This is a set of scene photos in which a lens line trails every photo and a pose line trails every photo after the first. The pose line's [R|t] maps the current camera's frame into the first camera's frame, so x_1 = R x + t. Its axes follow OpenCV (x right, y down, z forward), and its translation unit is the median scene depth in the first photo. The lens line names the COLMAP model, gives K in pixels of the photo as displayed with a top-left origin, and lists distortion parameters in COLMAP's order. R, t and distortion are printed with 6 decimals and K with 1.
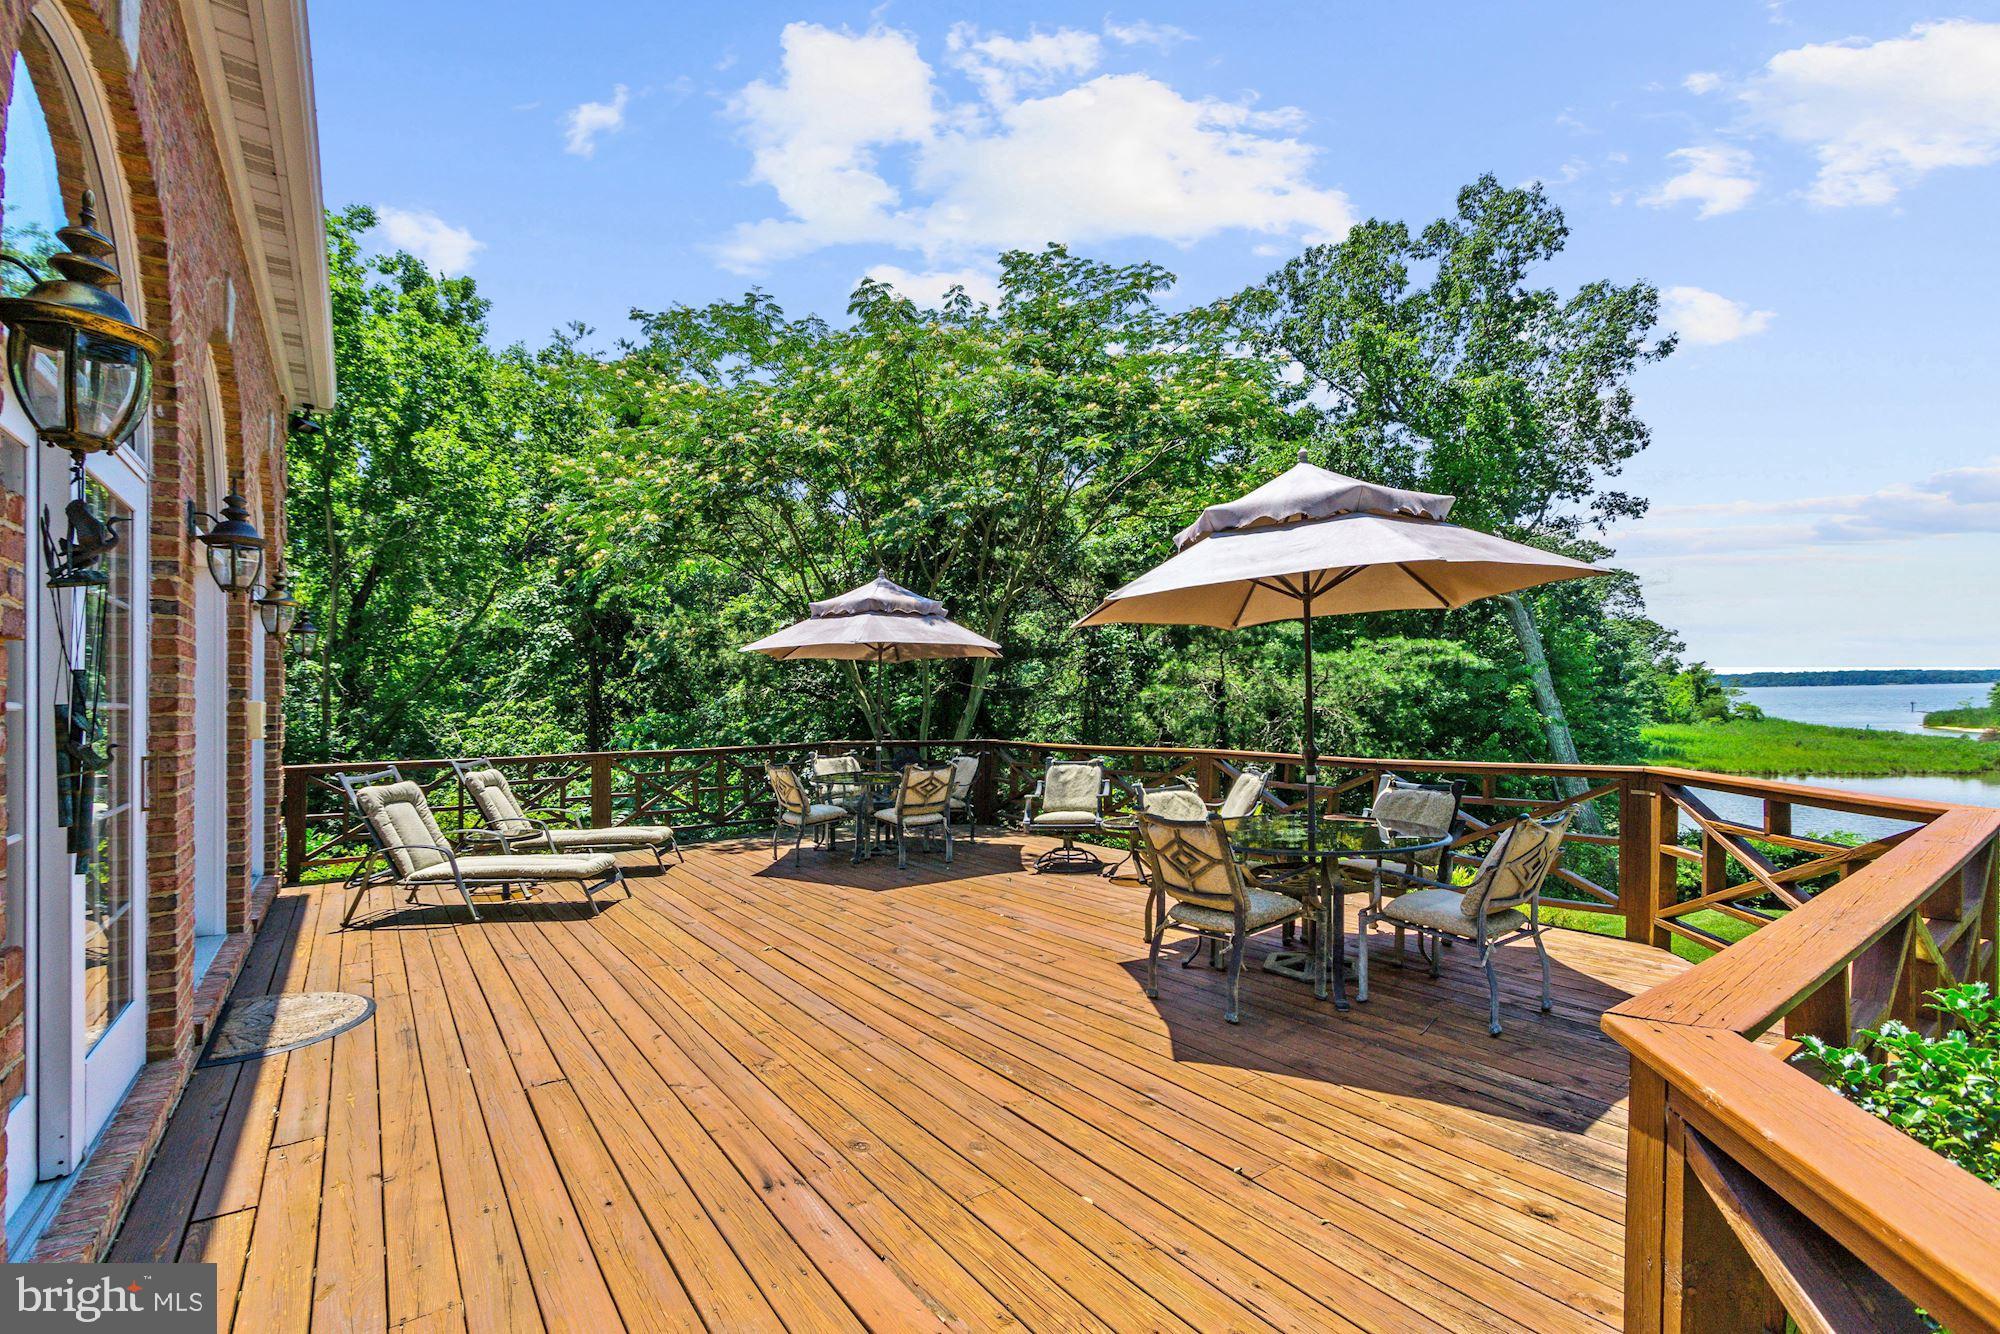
lens RADIAL K [[882.7, 0, 1001.9], [0, 882.7, 620.7], [0, 0, 1]] dist [0.001373, -0.000123]
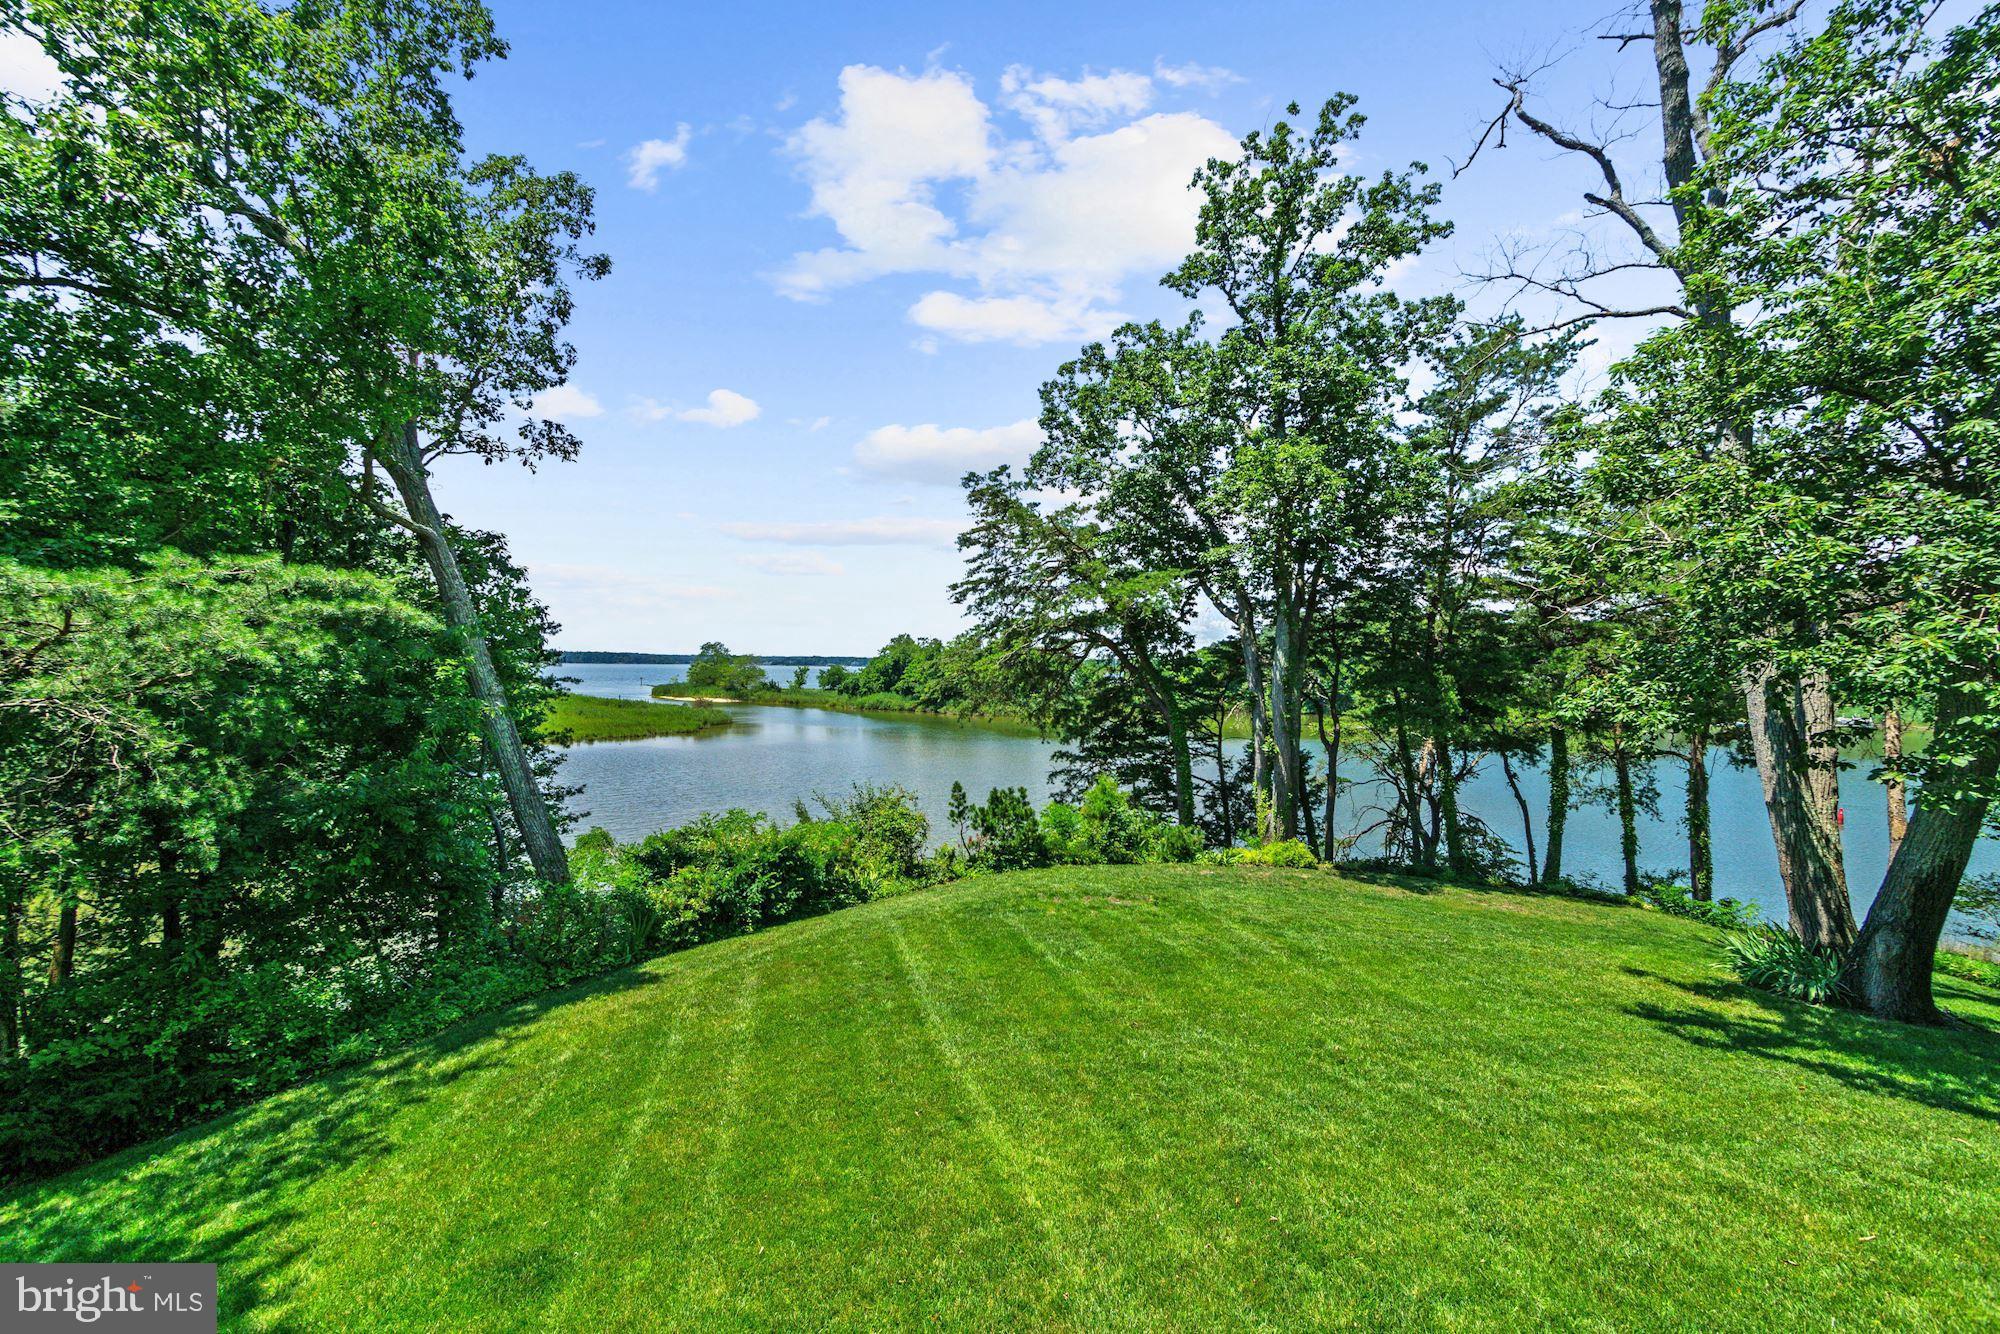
lens RADIAL K [[897.1, 0, 998.2], [0, 897.1, 714.5], [0, 0, 1]] dist [0.001197, 0.000038]
pose [[0.385402, -0.029834, 0.922267, 0.141237], [-0.094942, 0.992891, 0.071793, 0.030608], [-0.917852, -0.115231, 0.379829, 0.419177]]
